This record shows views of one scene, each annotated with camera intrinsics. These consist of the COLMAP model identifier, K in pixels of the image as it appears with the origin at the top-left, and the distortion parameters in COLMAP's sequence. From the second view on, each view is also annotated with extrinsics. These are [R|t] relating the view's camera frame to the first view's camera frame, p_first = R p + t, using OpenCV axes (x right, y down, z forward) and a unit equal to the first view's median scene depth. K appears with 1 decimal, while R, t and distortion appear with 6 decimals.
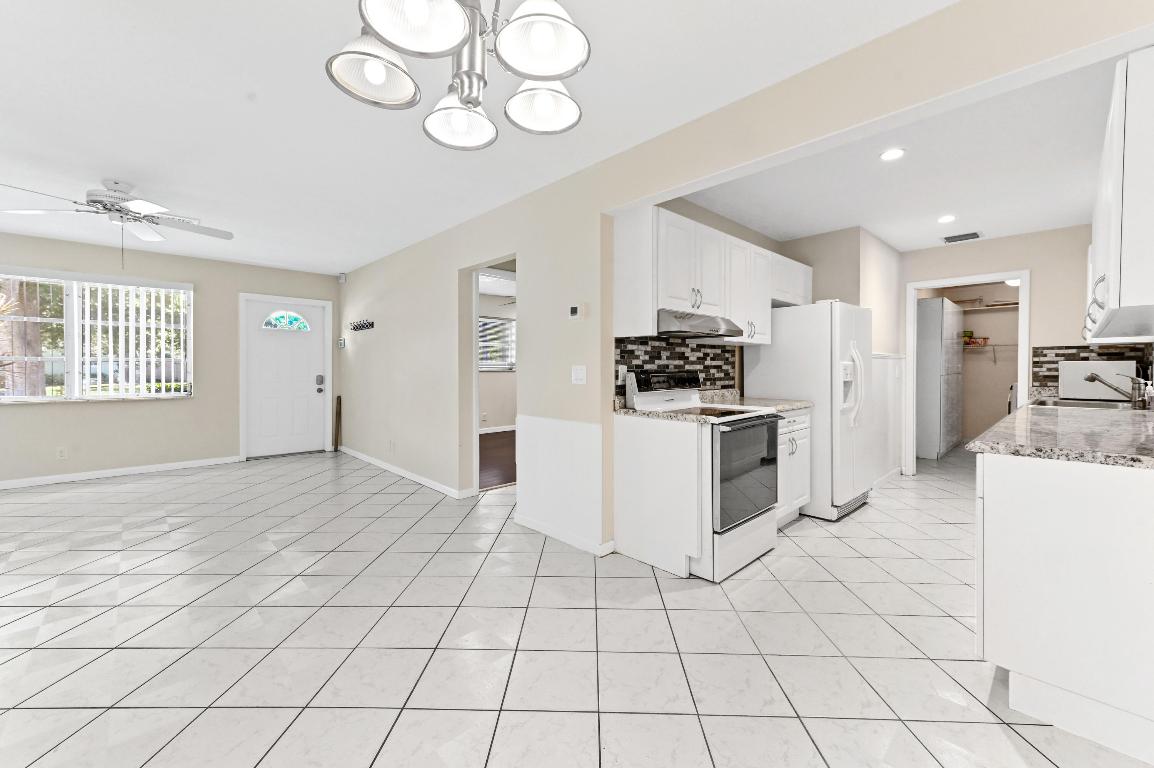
lens RADIAL K [[467.1, 0, 584.0], [0, 467.1, 369.5], [0, 0, 1]] dist [0.011305, 0.000091]
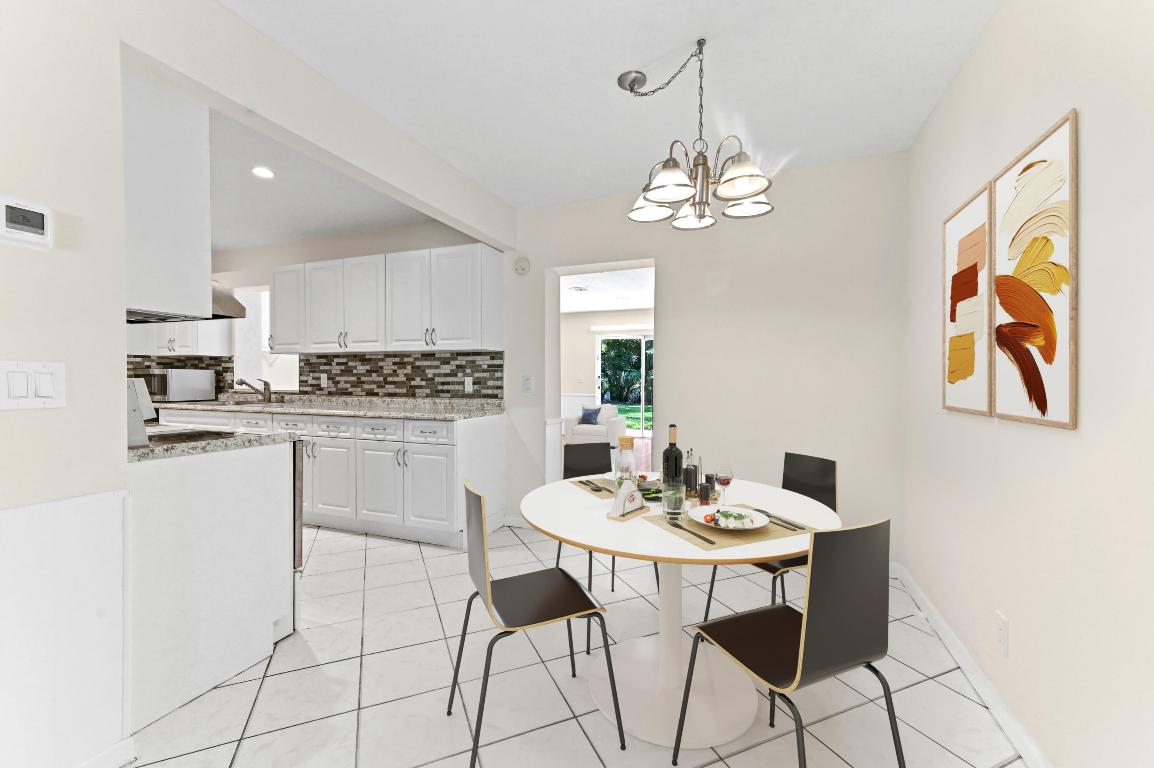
lens RADIAL K [[467.1, 0, 577.7], [0, 467.1, 384.5], [0, 0, 1]] dist [0.011305, 0.000091]
pose [[-0.415099, -0.011833, 0.909699, -0.473830], [0.000613, 0.999912, 0.013286, 0.005937], [-0.909776, 0.006072, -0.415055, 0.621224]]
